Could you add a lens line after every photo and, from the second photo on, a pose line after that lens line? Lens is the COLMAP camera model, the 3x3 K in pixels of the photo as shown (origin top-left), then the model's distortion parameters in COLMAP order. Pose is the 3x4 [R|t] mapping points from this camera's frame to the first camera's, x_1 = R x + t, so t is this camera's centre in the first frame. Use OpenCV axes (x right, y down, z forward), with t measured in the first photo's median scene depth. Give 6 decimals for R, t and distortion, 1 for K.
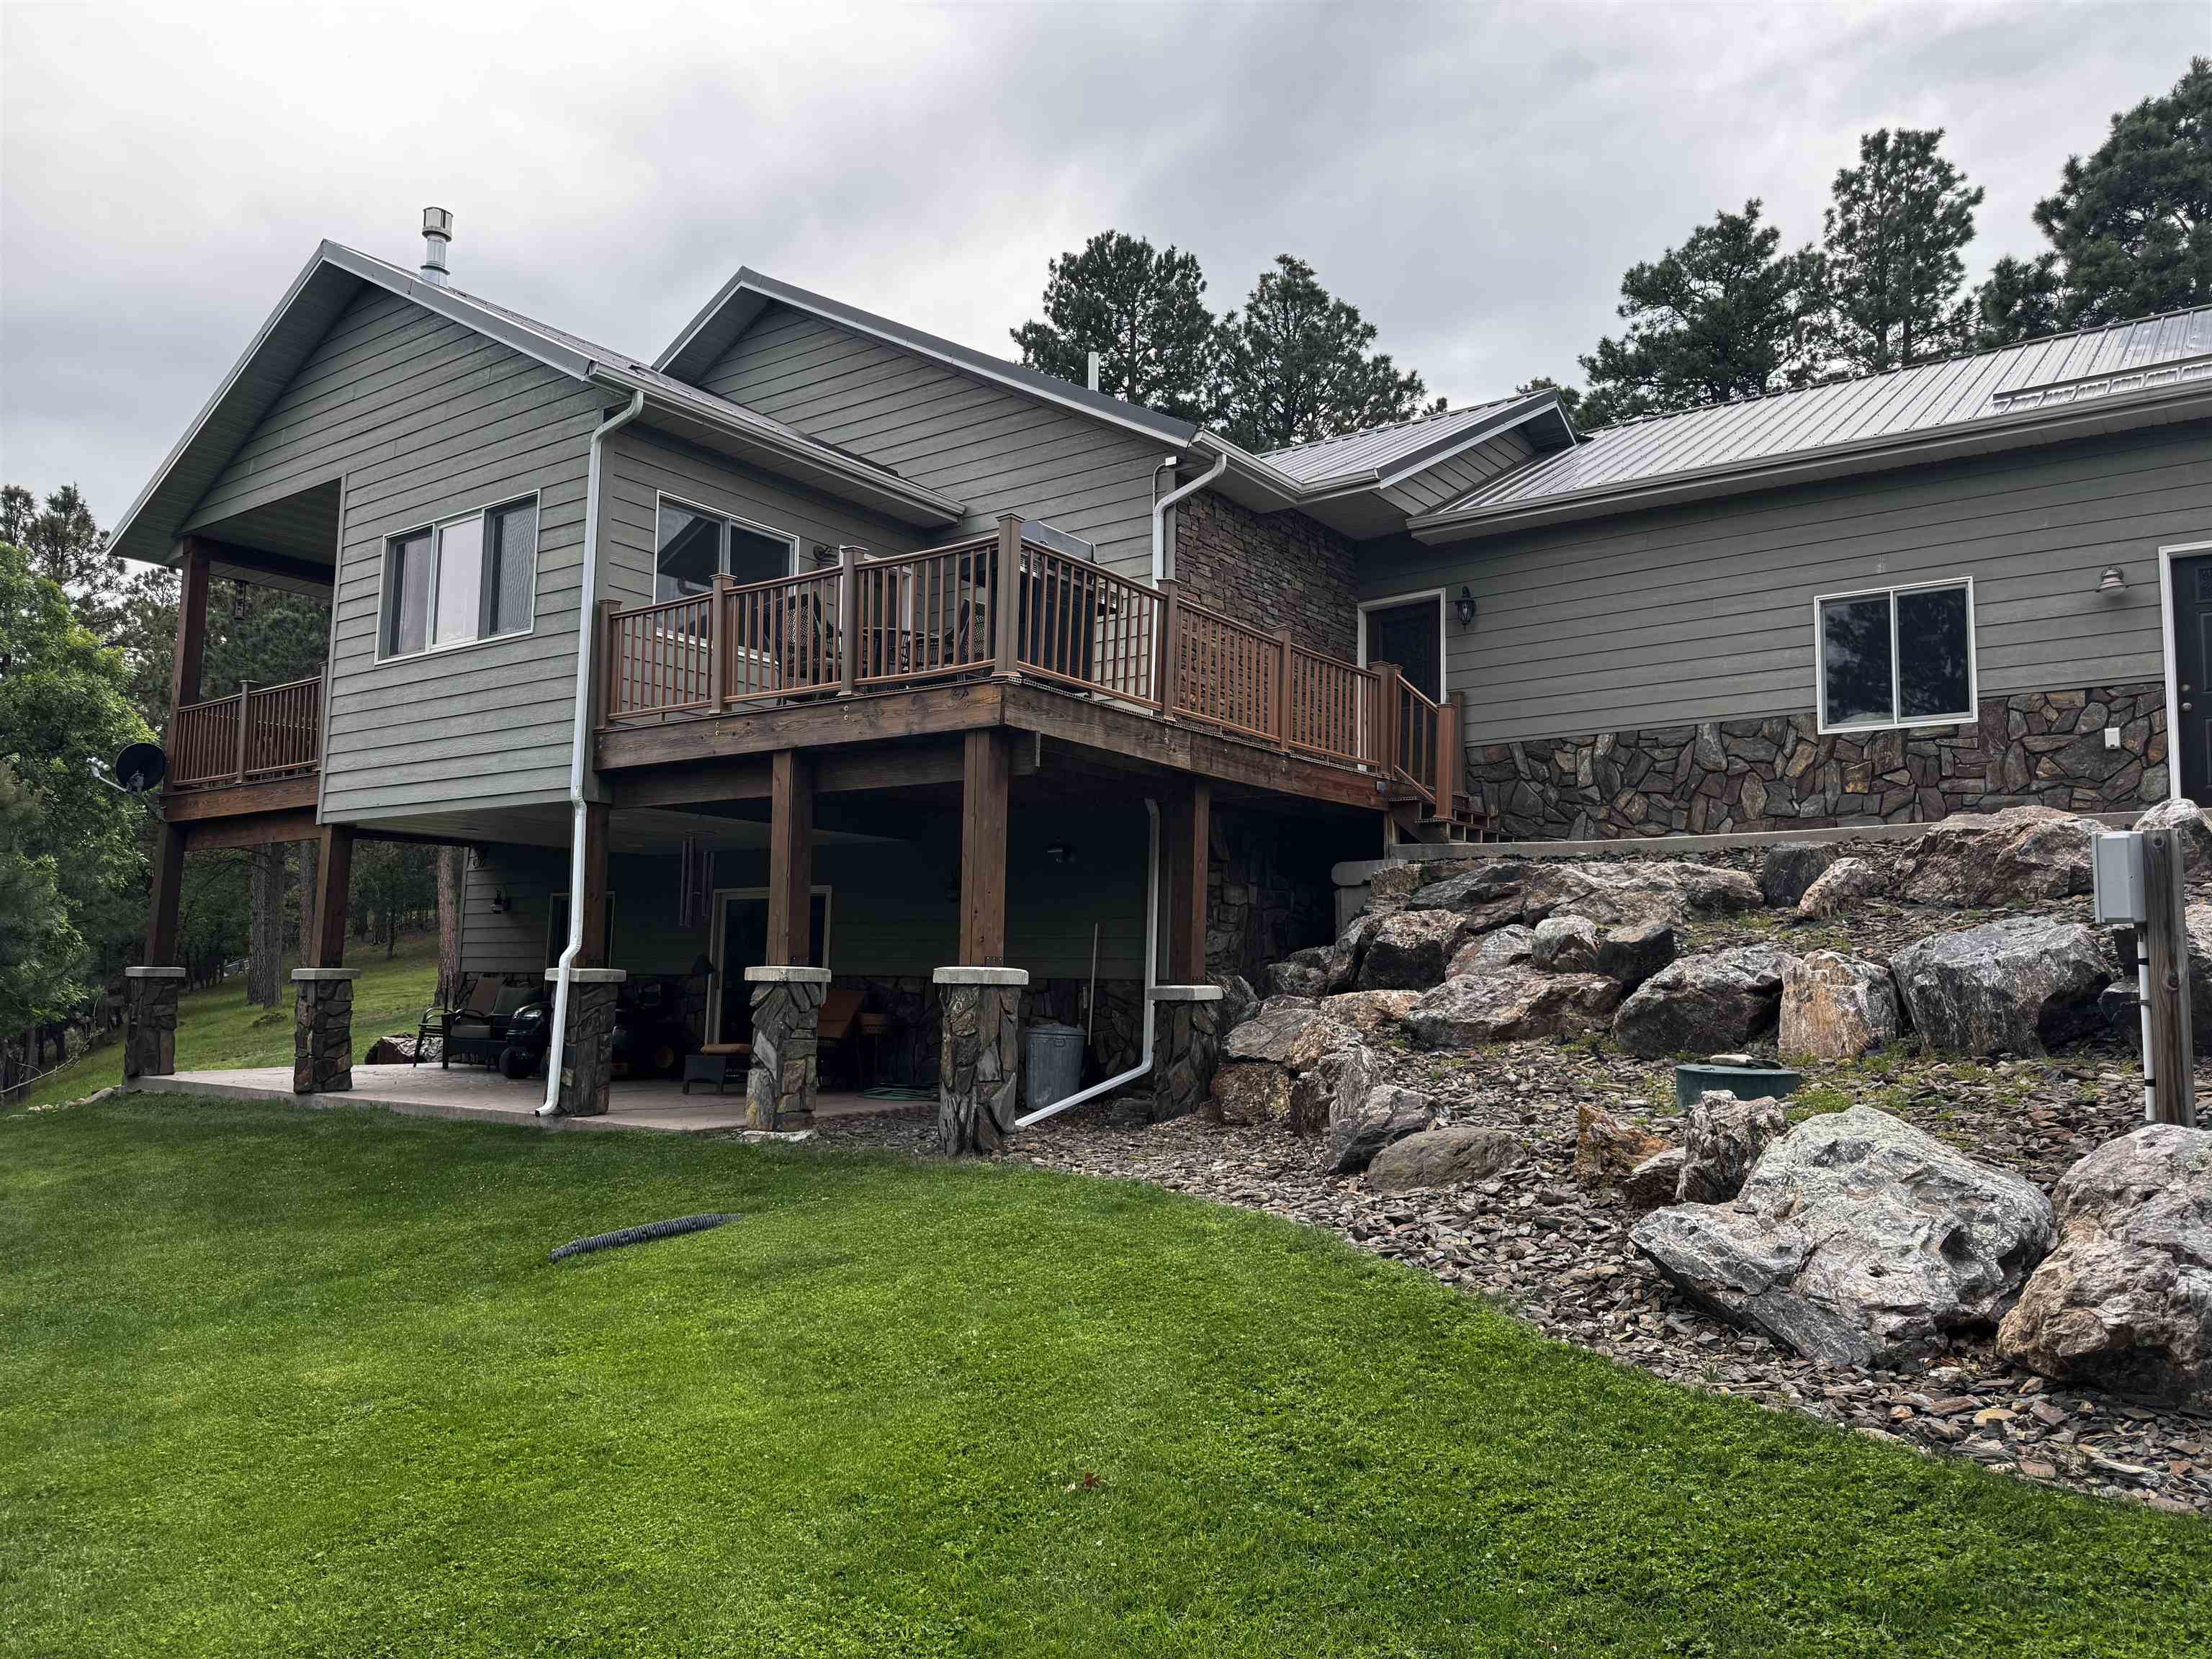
lens RADIAL K [[1547.1, 0, 1117.3], [0, 1547.1, 833.6], [0, 0, 1]] dist [0.081598, -0.125671]
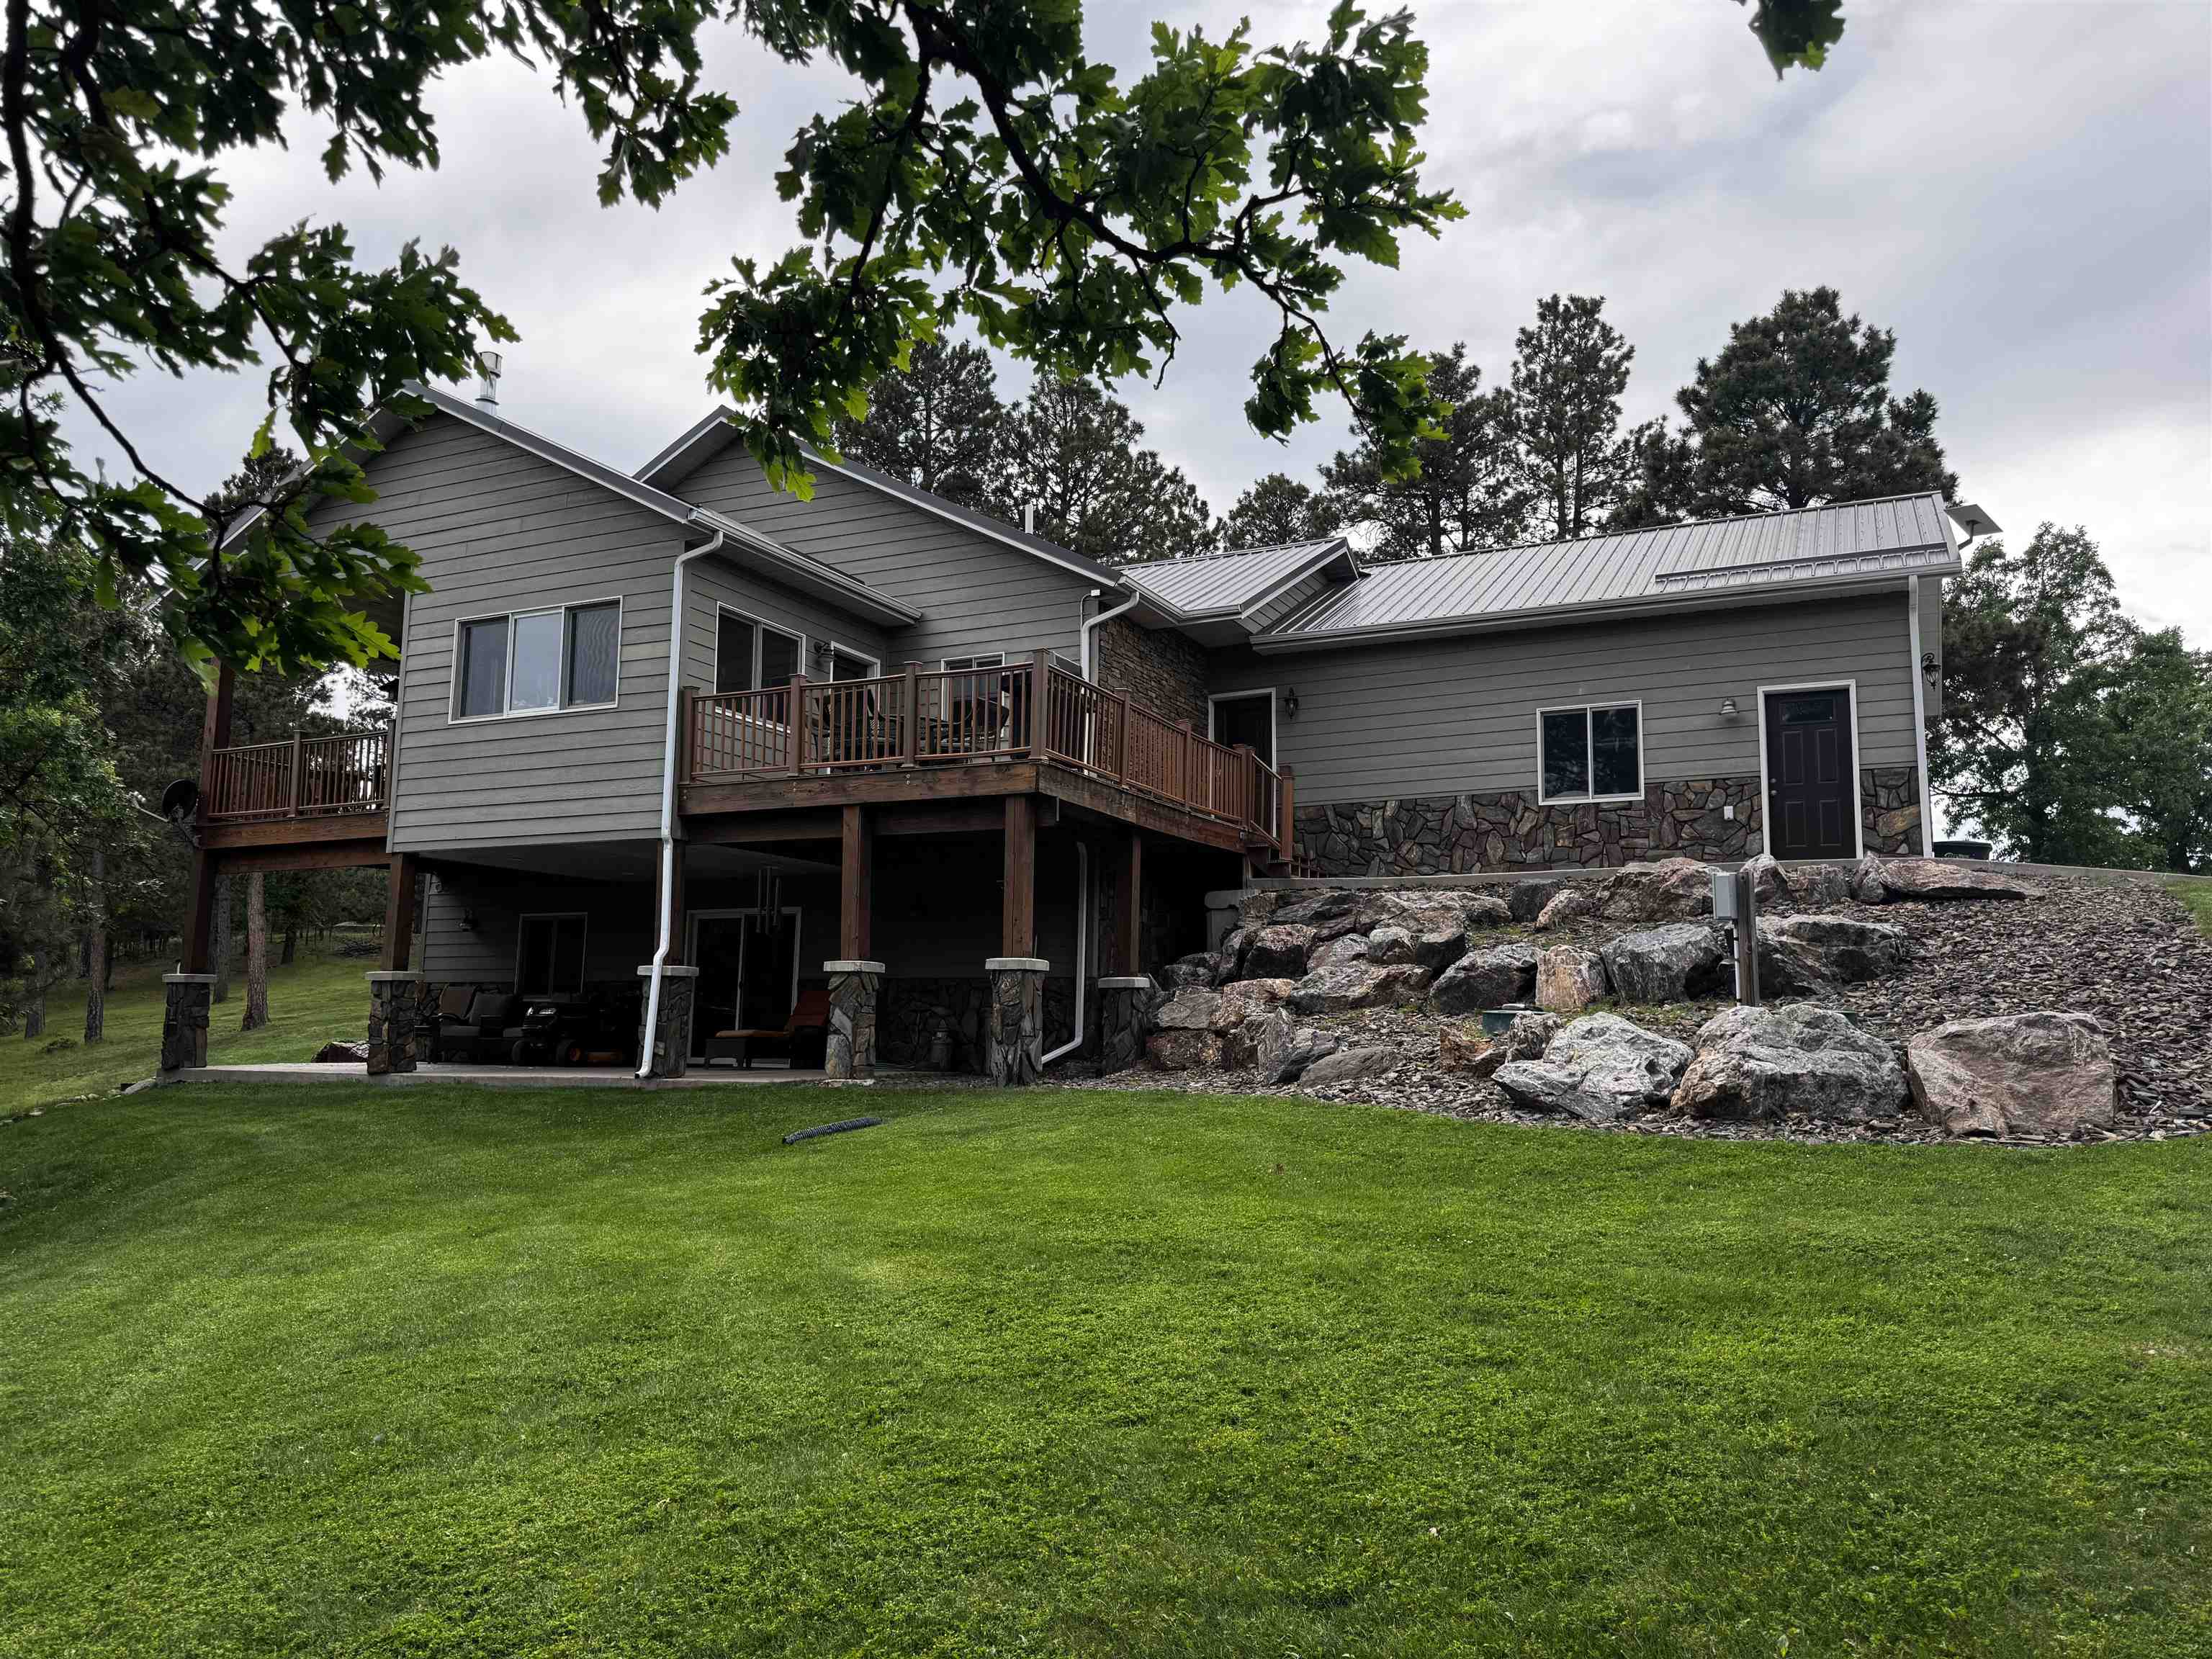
lens RADIAL K [[1547.1, 0, 1117.3], [0, 1547.1, 833.6], [0, 0, 1]] dist [0.081598, -0.125671]
pose [[0.982186, 0.016546, 0.187179, -0.218223], [-0.011911, 0.999595, -0.025862, 0.004594], [-0.187531, 0.023172, 0.981985, -0.358668]]
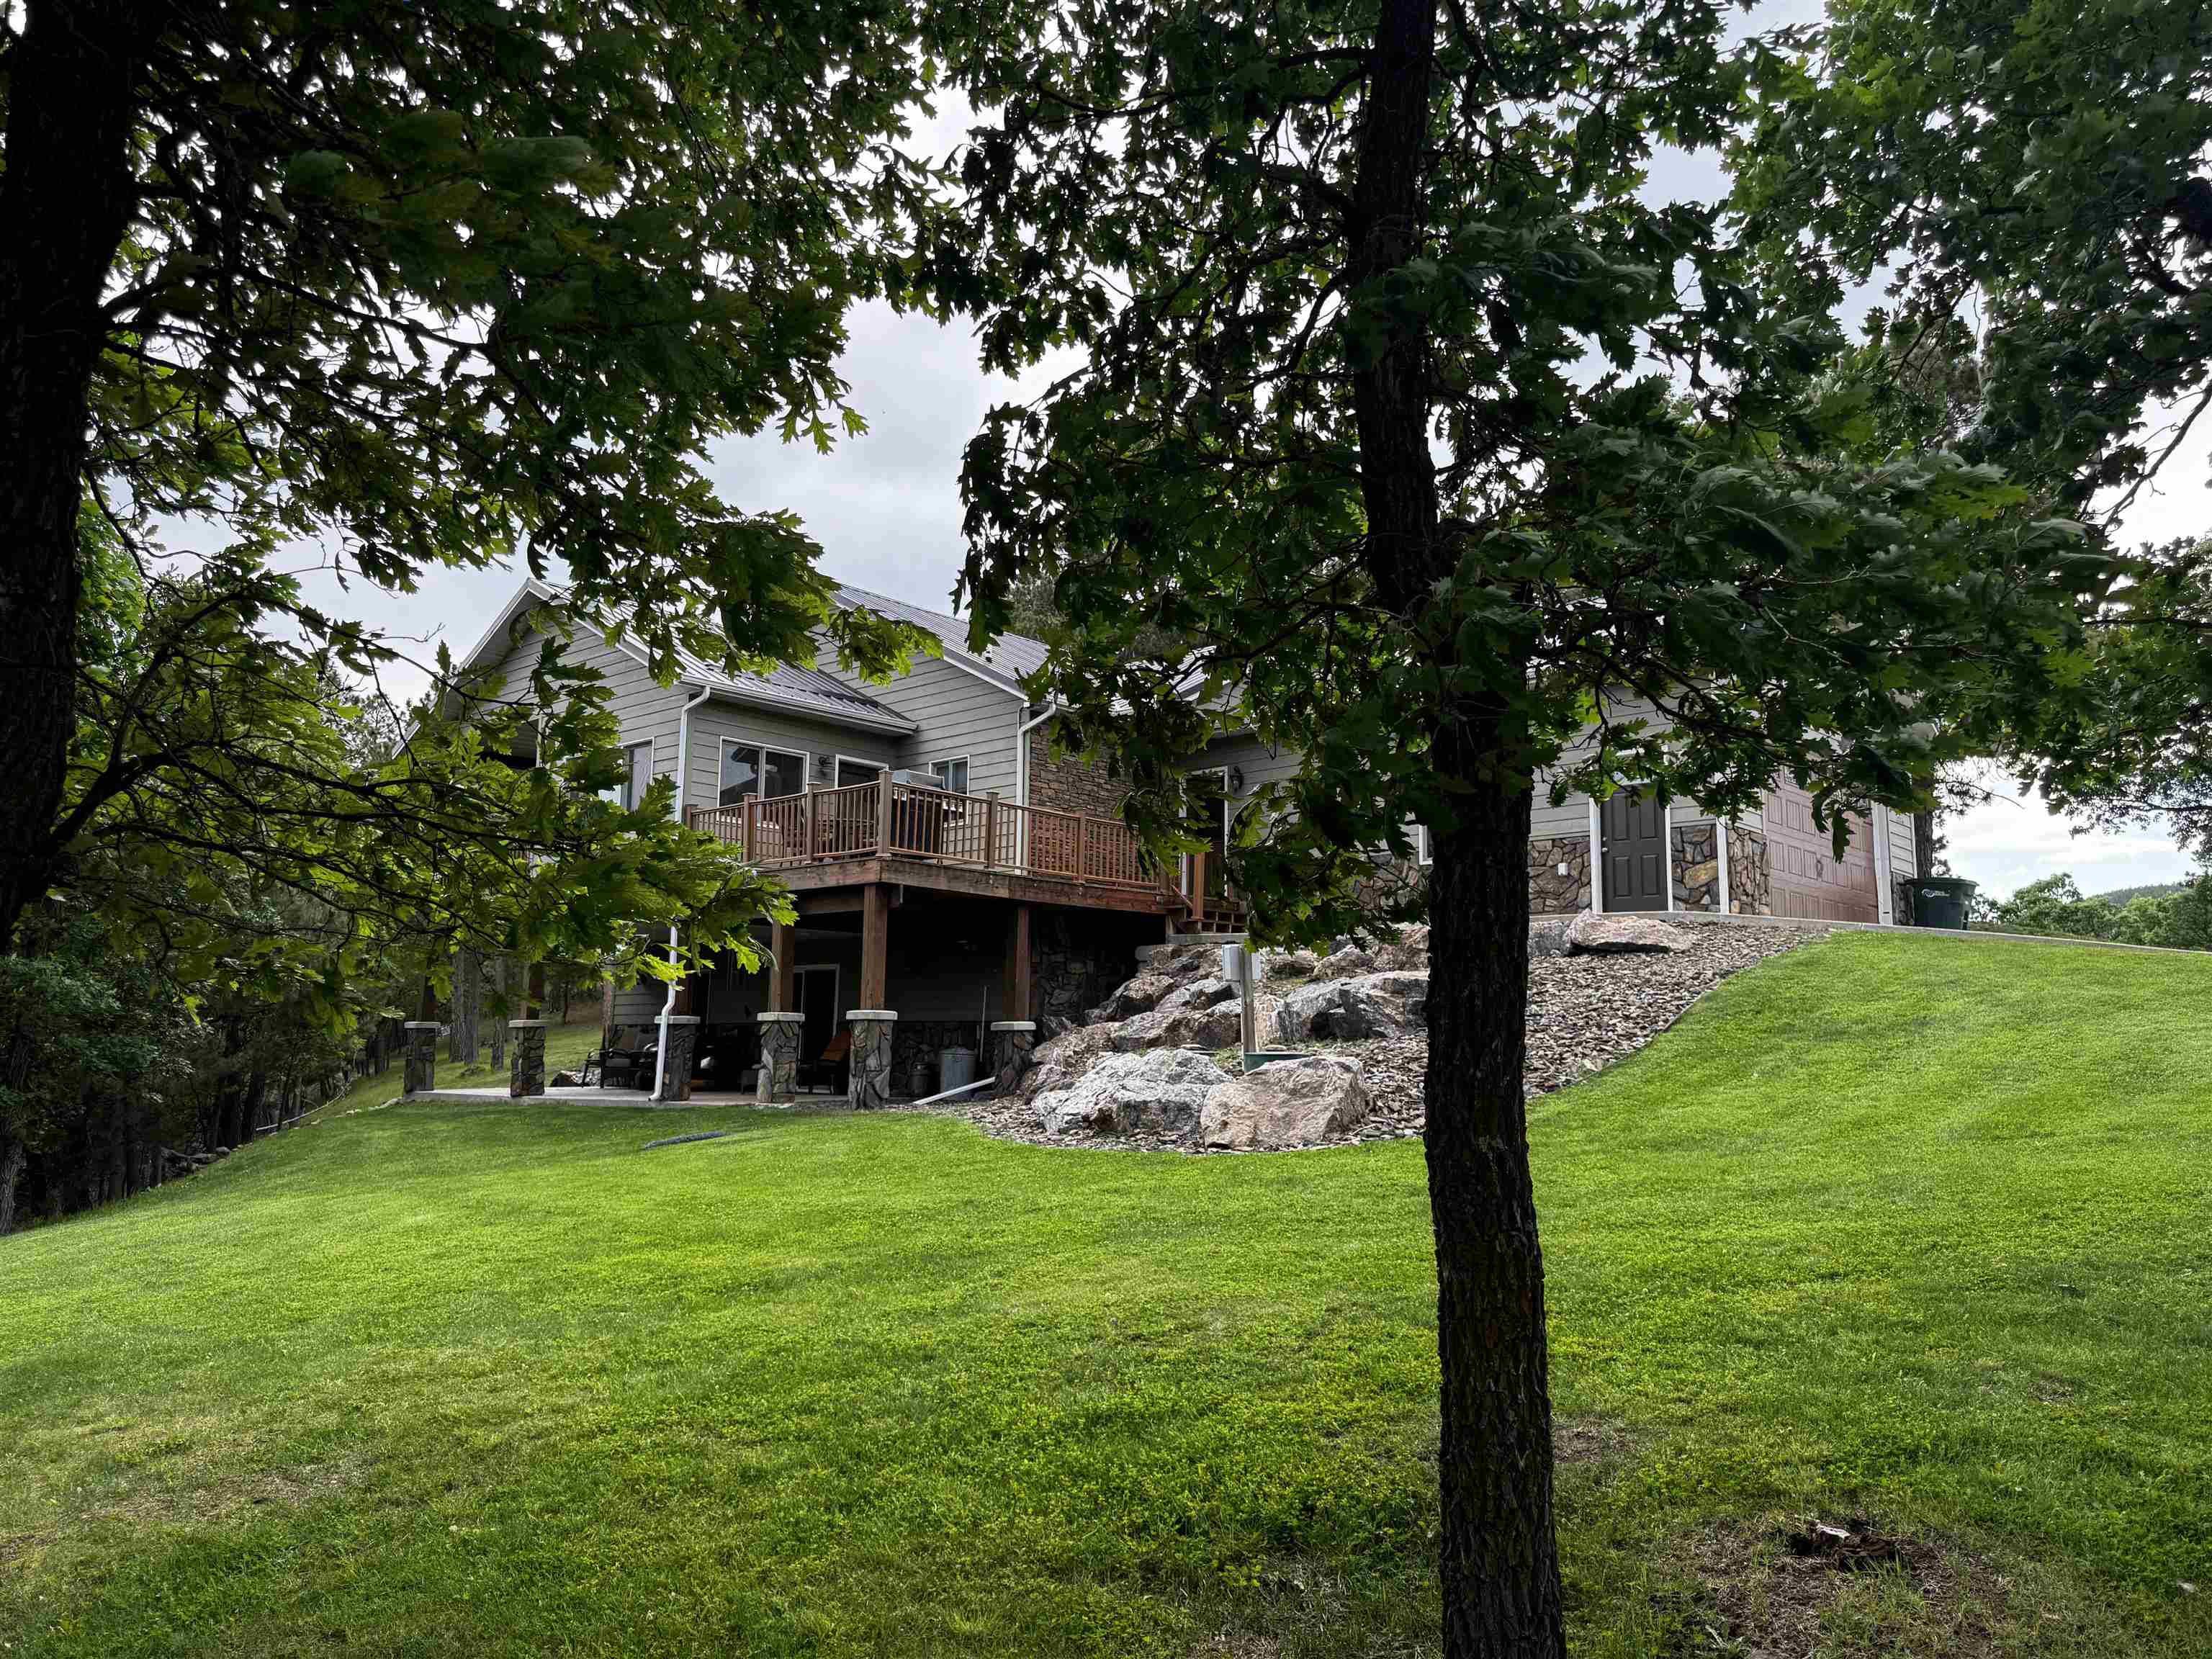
lens RADIAL K [[1554.0, 0, 1115.1], [0, 1554.0, 820.7], [0, 0, 1]] dist [0.082446, -0.060261]
pose [[0.995260, -0.020254, -0.095115, 0.316466], [0.015422, 0.998566, -0.051272, -0.034196], [0.096017, 0.049562, 0.994145, -0.700572]]
